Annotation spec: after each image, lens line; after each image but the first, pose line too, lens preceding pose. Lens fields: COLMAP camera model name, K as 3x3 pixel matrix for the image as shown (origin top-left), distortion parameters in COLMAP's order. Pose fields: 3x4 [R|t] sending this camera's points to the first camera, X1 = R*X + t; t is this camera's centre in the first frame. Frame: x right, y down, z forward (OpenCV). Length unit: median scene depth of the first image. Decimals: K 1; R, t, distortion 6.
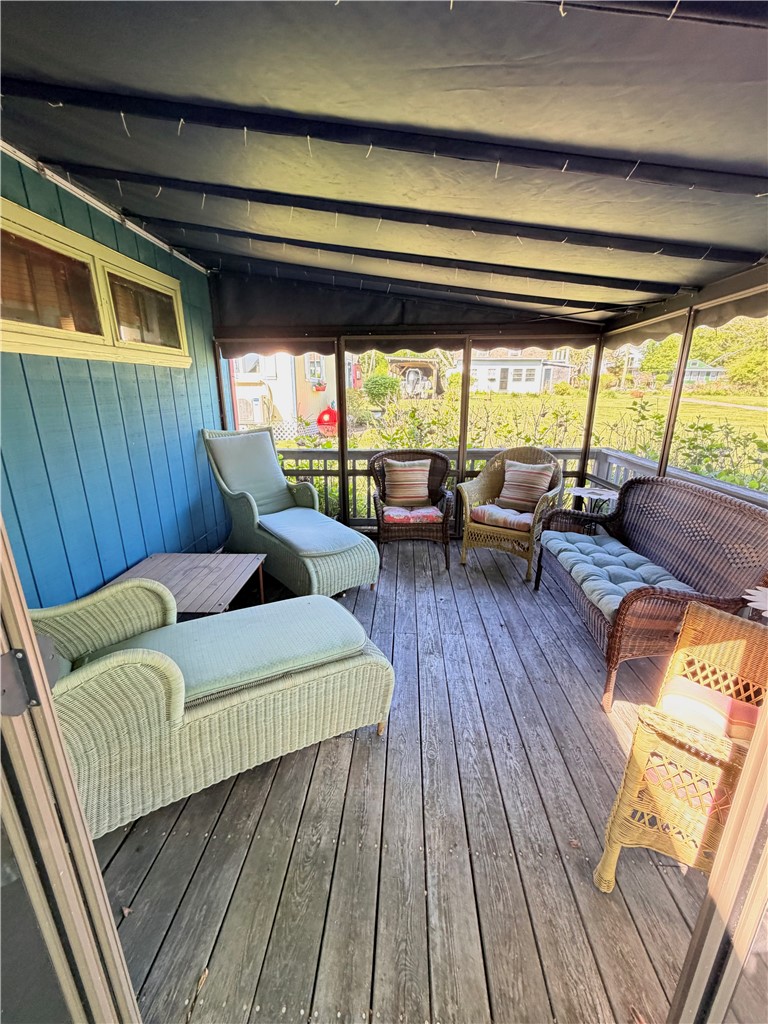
lens RADIAL K [[408.7, 0, 384.1], [0, 408.7, 511.0], [0, 0, 1]] dist [0.001323, 0.000134]
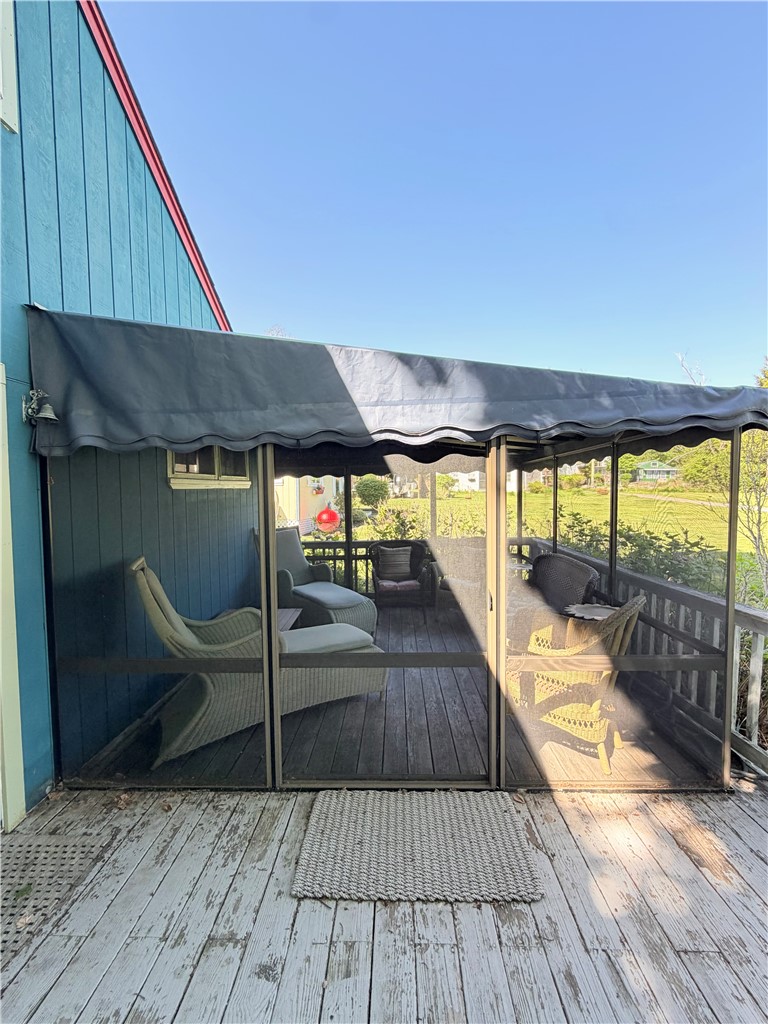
lens RADIAL K [[408.7, 0, 384.1], [0, 408.7, 511.0], [0, 0, 1]] dist [0.001323, 0.000134]
pose [[0.999572, -0.011328, 0.026975, -0.015431], [0.017252, 0.972863, -0.230736, 0.073580], [-0.023630, 0.231103, 0.972642, -0.373612]]
